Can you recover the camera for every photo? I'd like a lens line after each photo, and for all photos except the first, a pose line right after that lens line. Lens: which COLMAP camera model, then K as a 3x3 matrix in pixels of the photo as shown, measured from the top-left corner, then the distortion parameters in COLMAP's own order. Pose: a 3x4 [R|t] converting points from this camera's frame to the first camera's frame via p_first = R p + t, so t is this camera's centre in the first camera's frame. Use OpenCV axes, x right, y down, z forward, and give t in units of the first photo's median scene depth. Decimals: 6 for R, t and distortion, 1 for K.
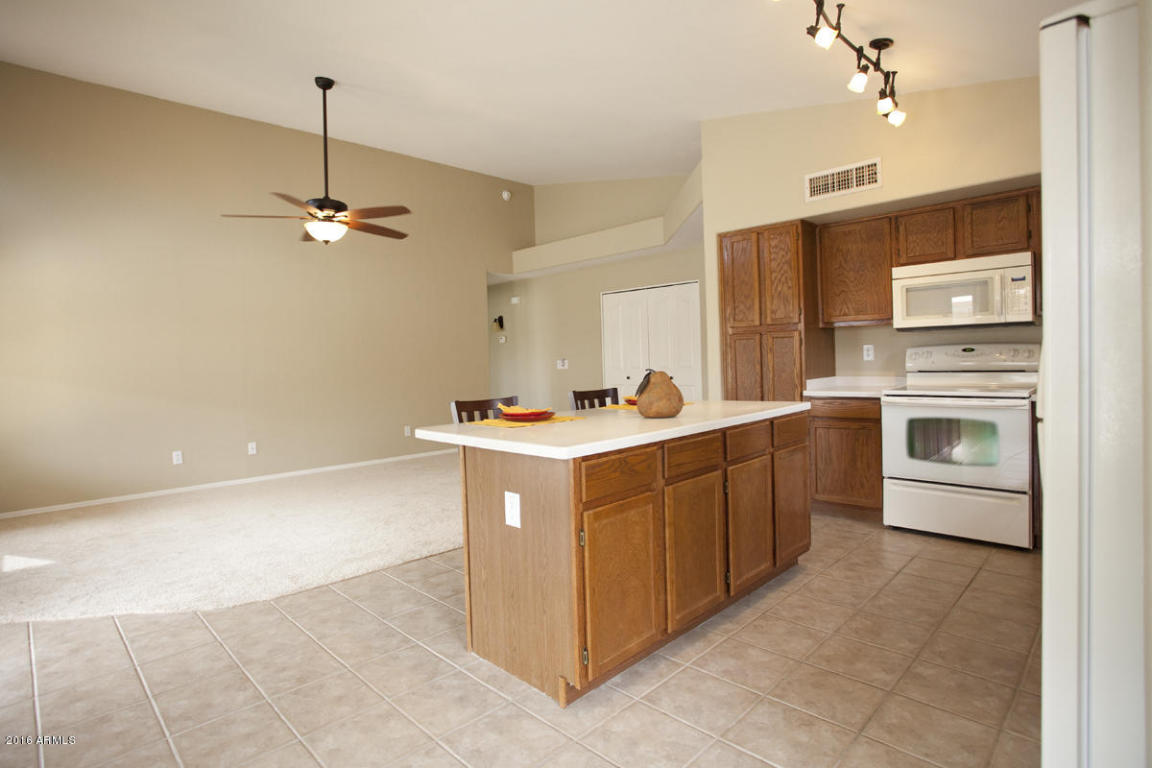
lens RADIAL K [[597.2, 0, 551.1], [0, 597.2, 374.7], [0, 0, 1]] dist [-0.073288, 0.043776]
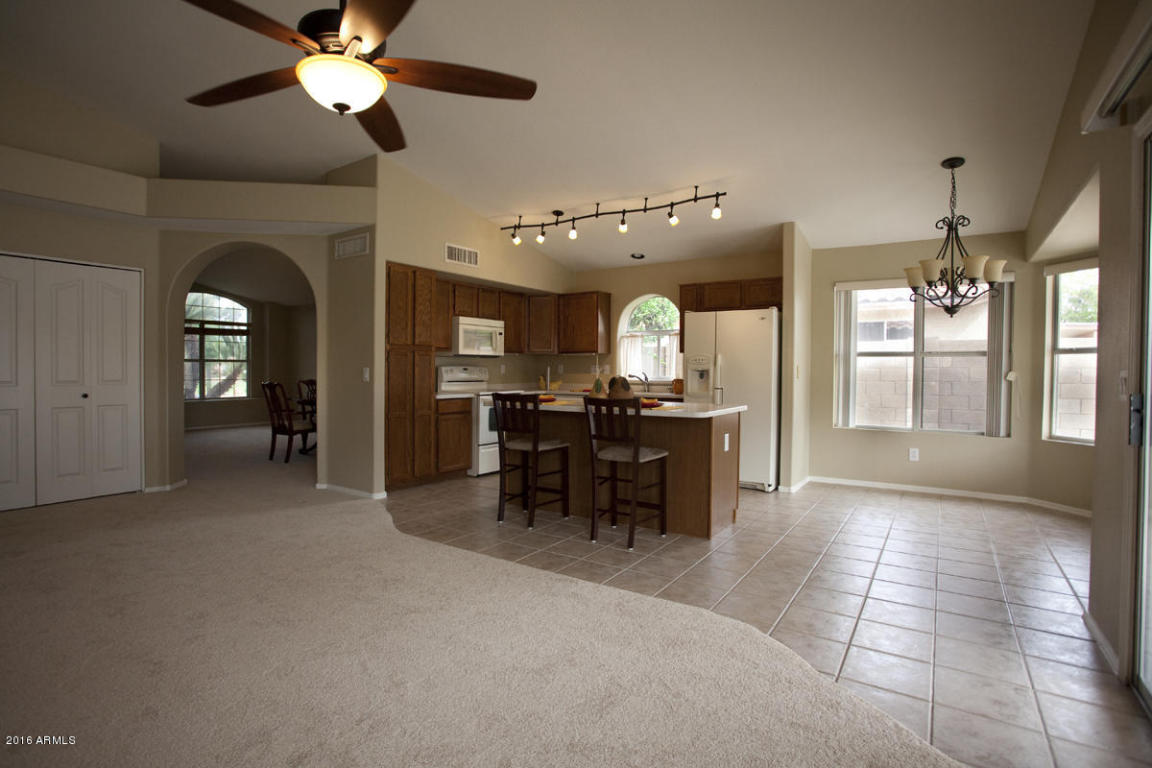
lens RADIAL K [[597.2, 0, 551.1], [0, 597.2, 374.7], [0, 0, 1]] dist [-0.073288, 0.043776]
pose [[-0.226771, 0.025394, 0.973617, -1.074726], [0.025583, 0.999470, -0.020109, 0.015217], [-0.973612, 0.020348, -0.227301, 1.154022]]
